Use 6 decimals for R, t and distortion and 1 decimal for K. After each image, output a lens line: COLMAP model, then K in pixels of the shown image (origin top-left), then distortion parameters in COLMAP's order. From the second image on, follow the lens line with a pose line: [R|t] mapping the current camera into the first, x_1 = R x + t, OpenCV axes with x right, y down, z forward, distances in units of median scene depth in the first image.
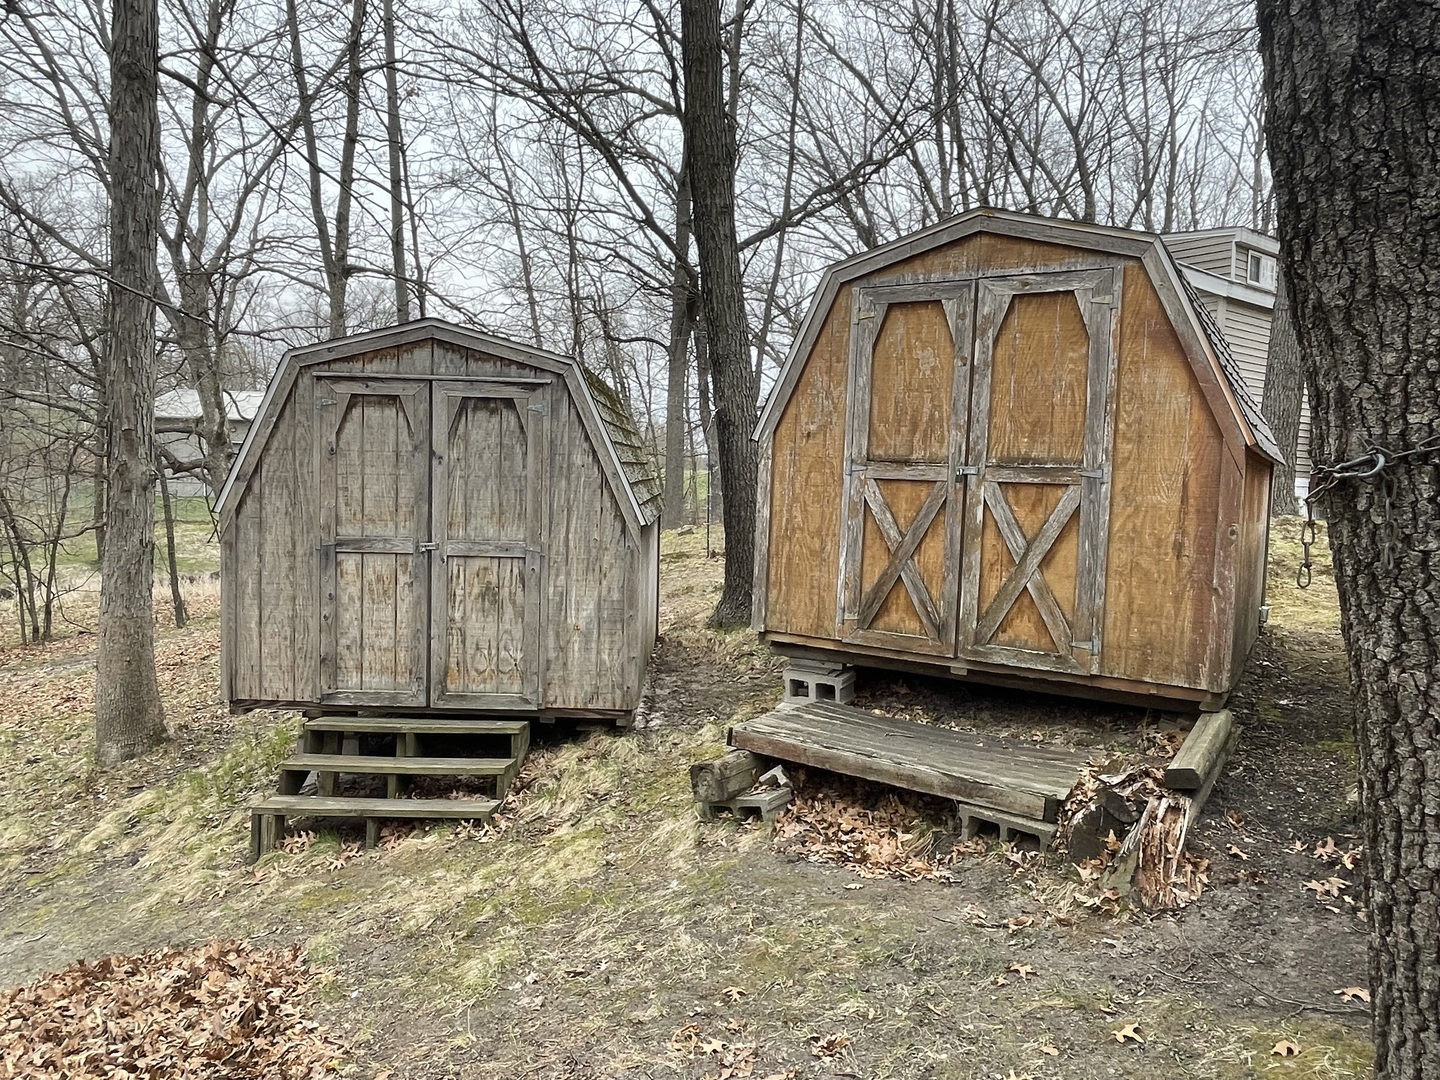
lens RADIAL K [[958.7, 0, 720.0], [0, 958.7, 540.0], [0, 0, 1]] dist [-0.007148, -0.004513]
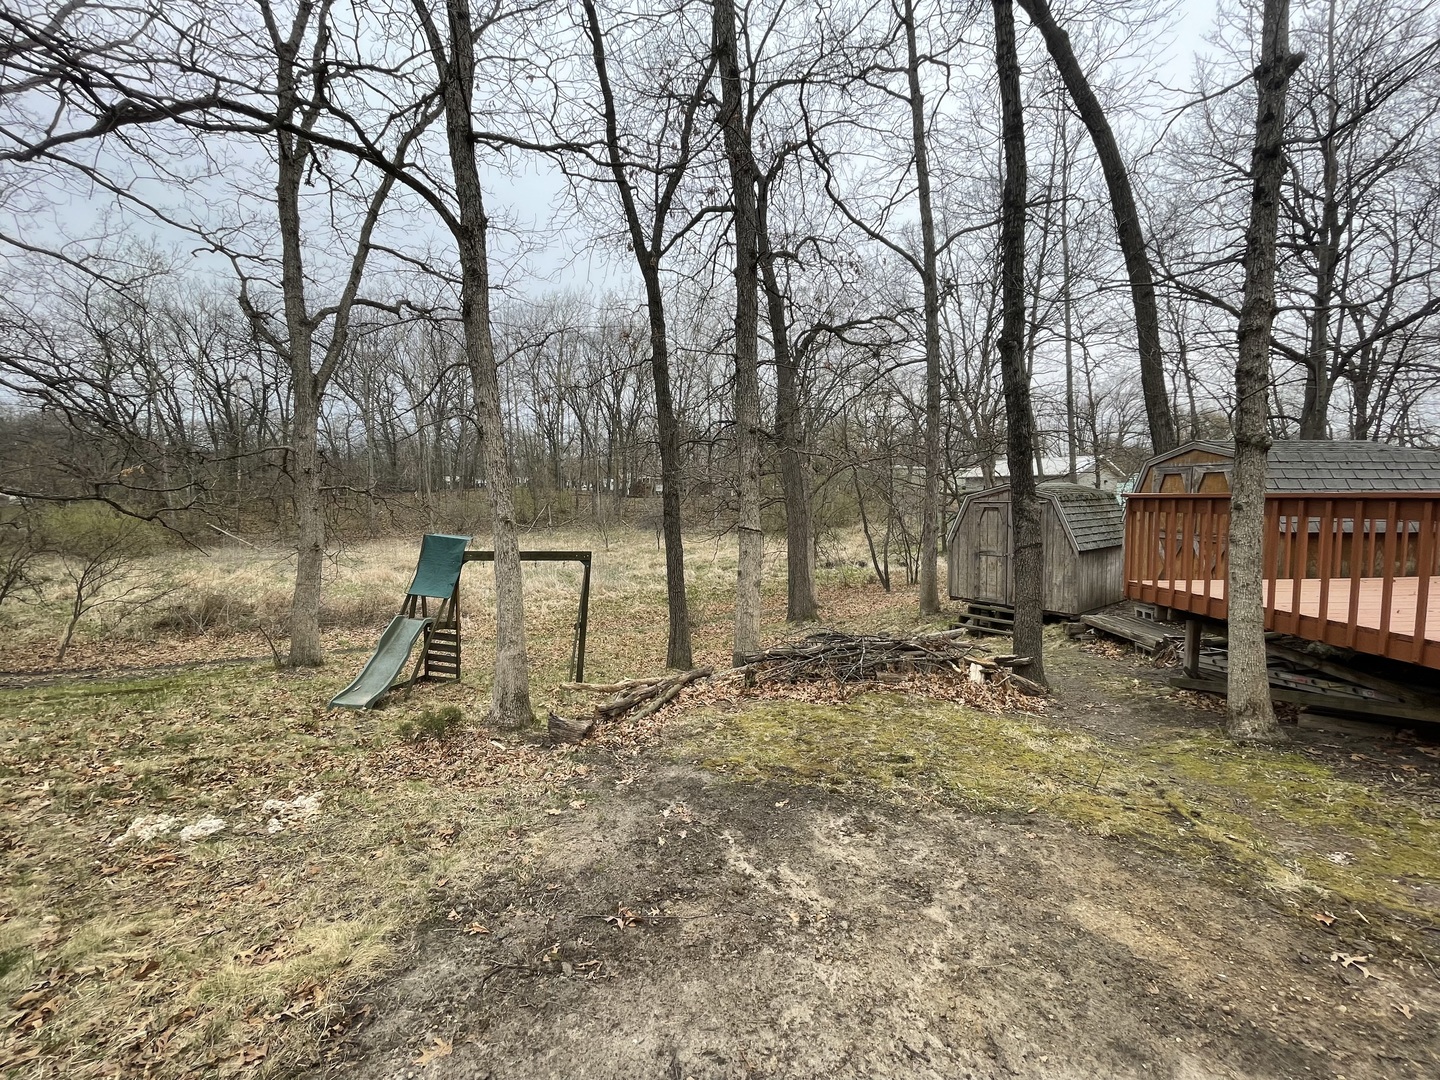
lens RADIAL K [[578.0, 0, 717.5], [0, 578.0, 535.3], [0, 0, 1]] dist [-0.004214, 0.000260]
pose [[0.567449, 0.021819, -0.823119, 0.741224], [-0.035534, 0.999366, 0.001994, -0.026671], [0.822641, 0.028118, 0.567865, -0.901686]]
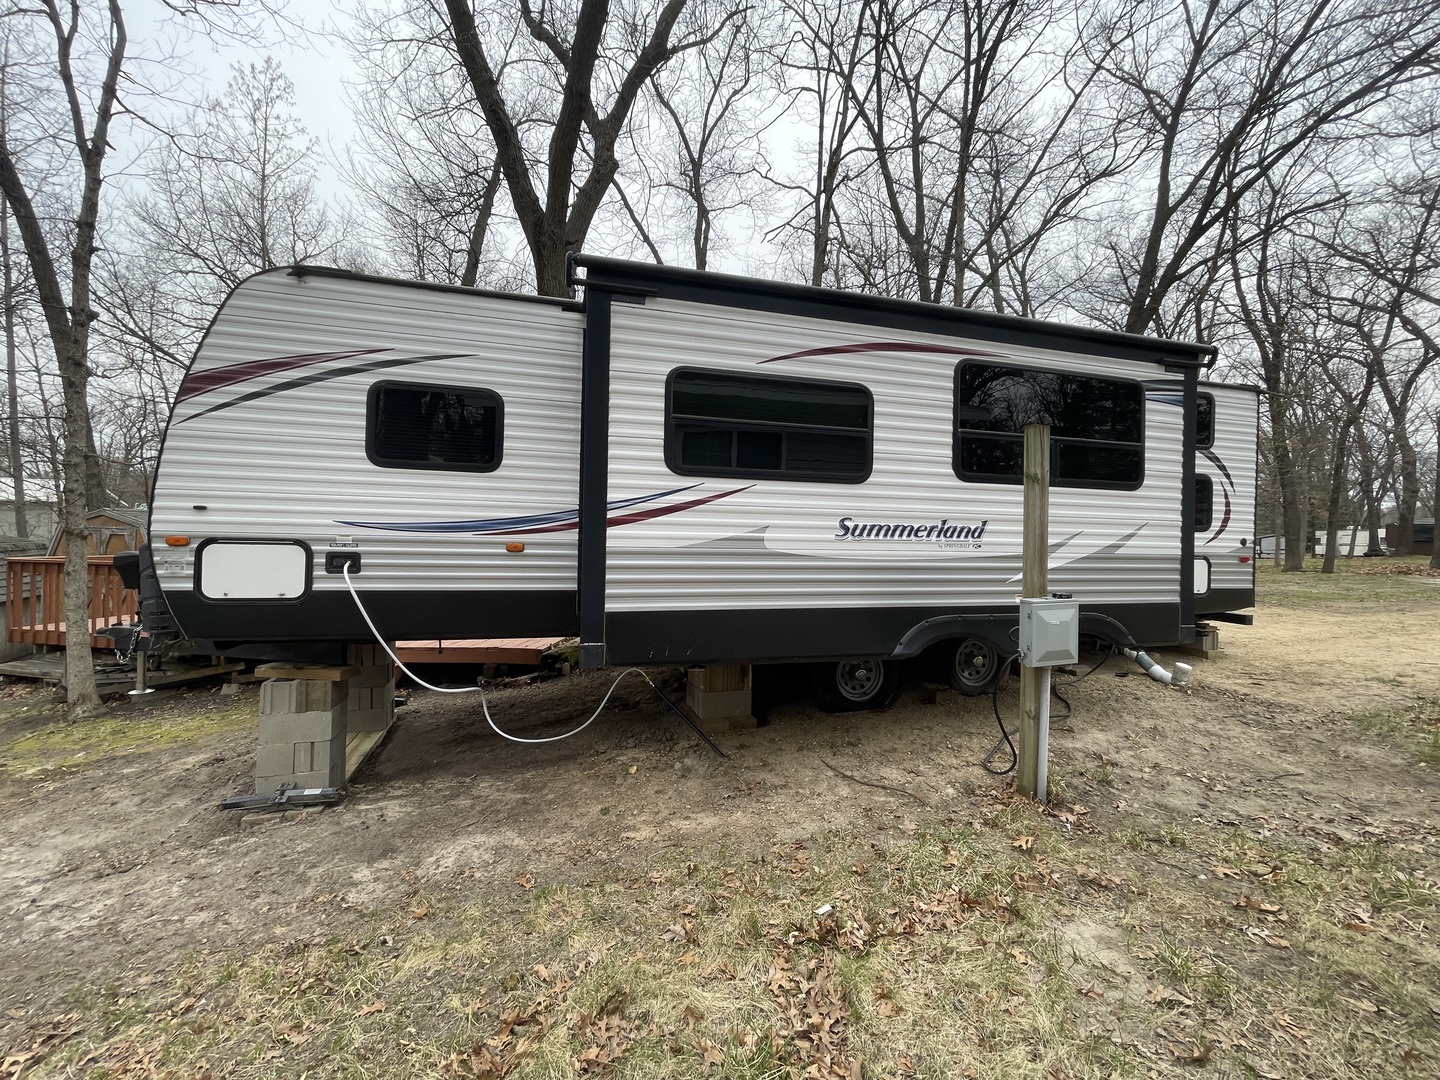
lens RADIAL K [[581.2, 0, 715.6], [0, 581.2, 539.3], [0, 0, 1]] dist [-0.007544, 0.000679]
pose [[0.910704, -0.007711, 0.412987, 1.222350], [0.030071, 0.998410, -0.047670, -0.058432], [-0.411963, 0.055832, 0.909488, -1.538558]]
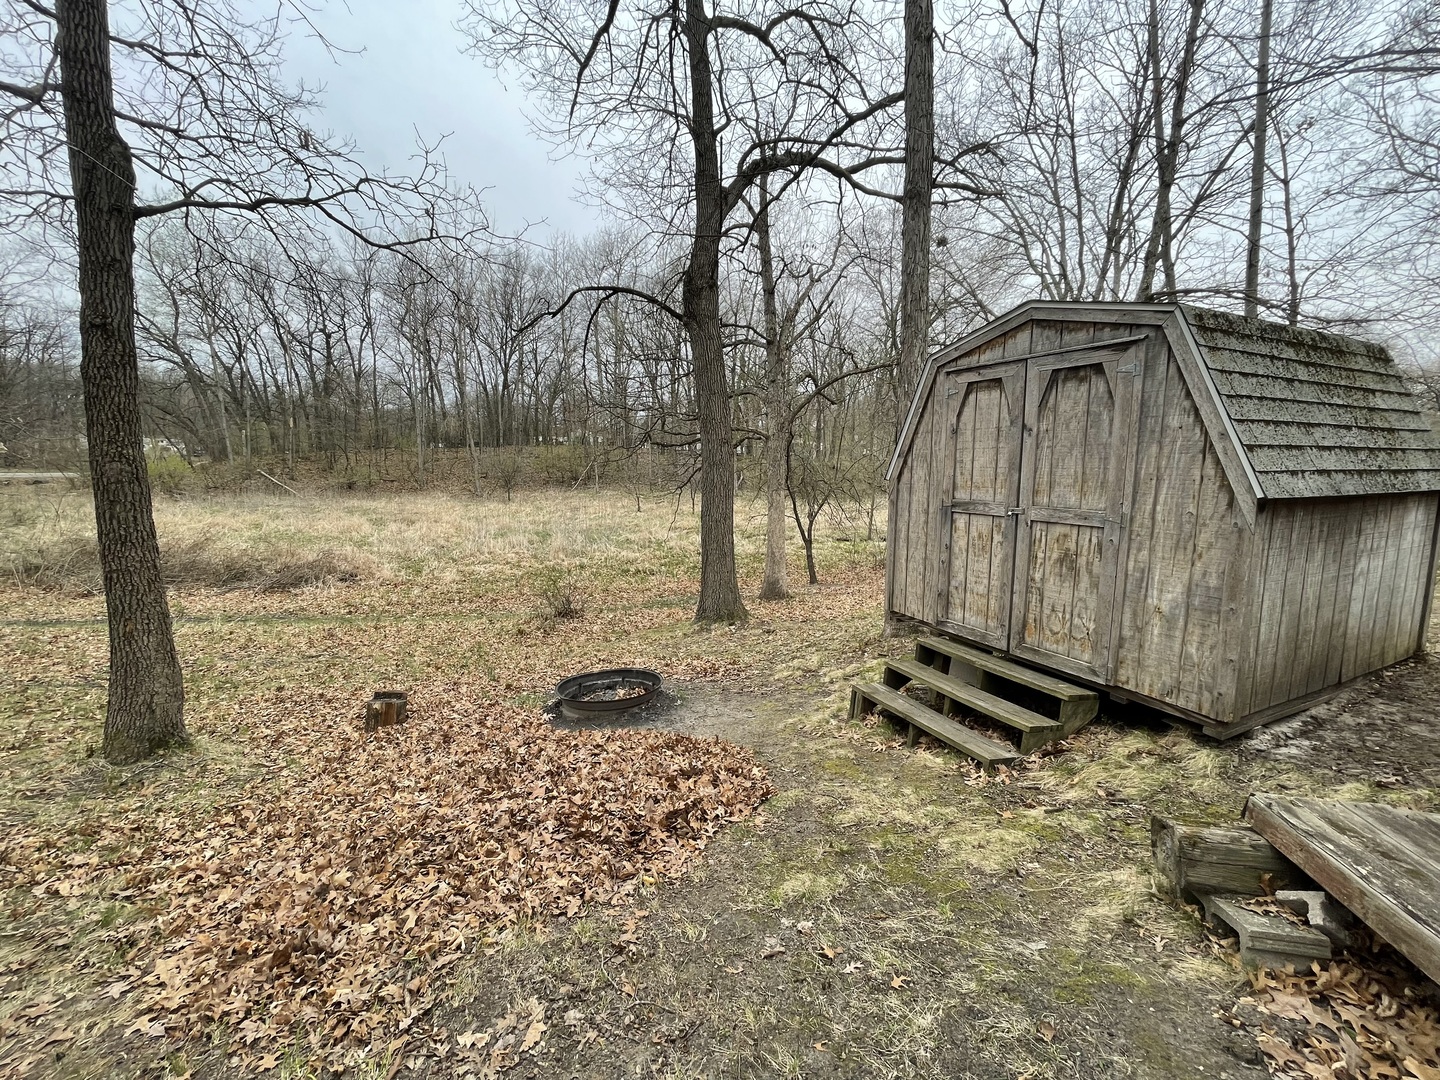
lens RADIAL K [[581.2, 0, 715.6], [0, 581.2, 539.3], [0, 0, 1]] dist [-0.007544, 0.000679]
pose [[0.413411, 0.095890, -0.905481, 0.168670], [-0.060643, 0.995131, 0.077696, 0.008332], [0.908523, 0.022791, 0.417213, 0.400401]]
